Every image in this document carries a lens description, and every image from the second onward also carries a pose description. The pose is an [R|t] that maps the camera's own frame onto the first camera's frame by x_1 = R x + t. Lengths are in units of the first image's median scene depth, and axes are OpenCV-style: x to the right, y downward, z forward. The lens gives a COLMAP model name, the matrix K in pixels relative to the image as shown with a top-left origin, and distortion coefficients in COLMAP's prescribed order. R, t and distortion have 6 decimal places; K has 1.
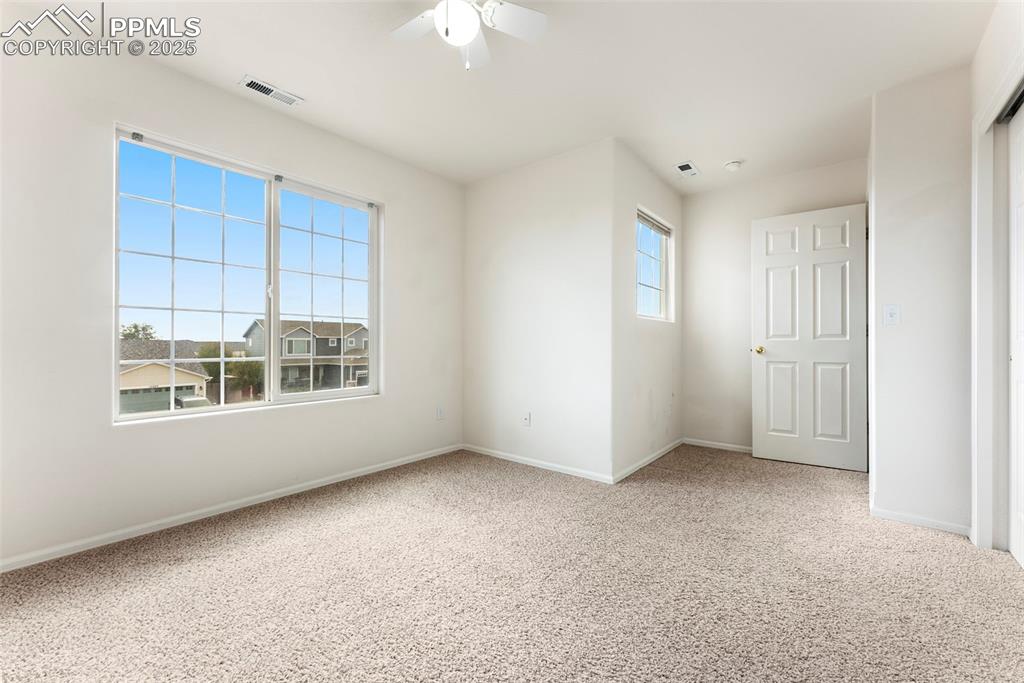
lens RADIAL K [[414.5, 0, 524.2], [0, 414.5, 344.2], [0, 0, 1]] dist [0.000050, -0.000002]
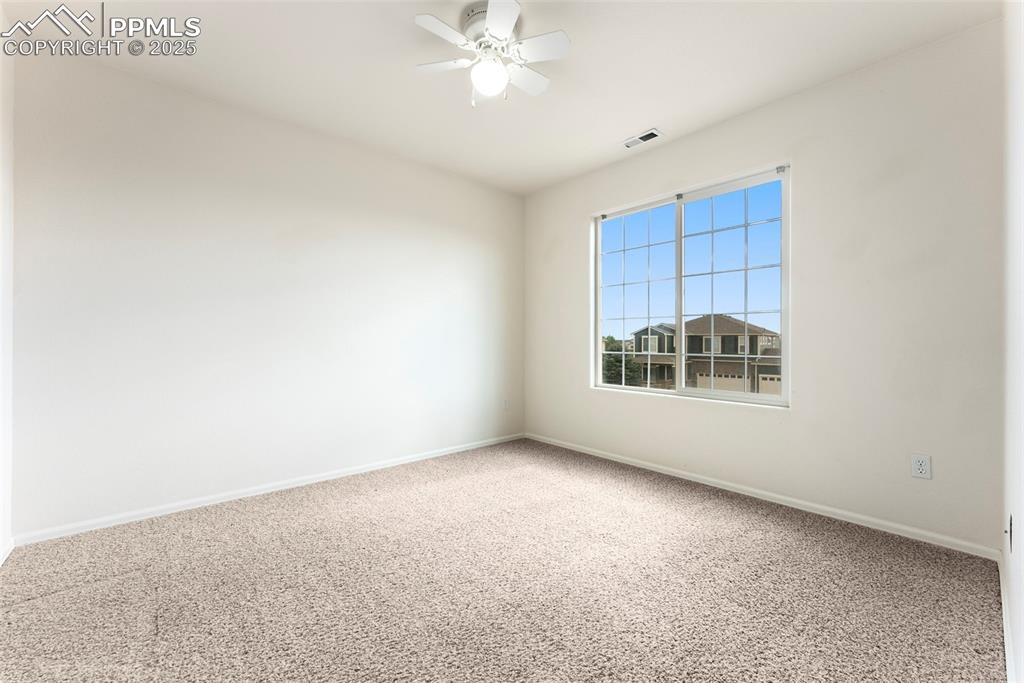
lens RADIAL K [[414.5, 0, 524.2], [0, 414.5, 344.2], [0, 0, 1]] dist [0.000050, -0.000002]
pose [[-0.170690, 0.007540, -0.985296, 0.603401], [-0.003371, 0.999960, 0.008236, -0.003335], [0.985319, 0.004727, -0.170658, 0.776461]]
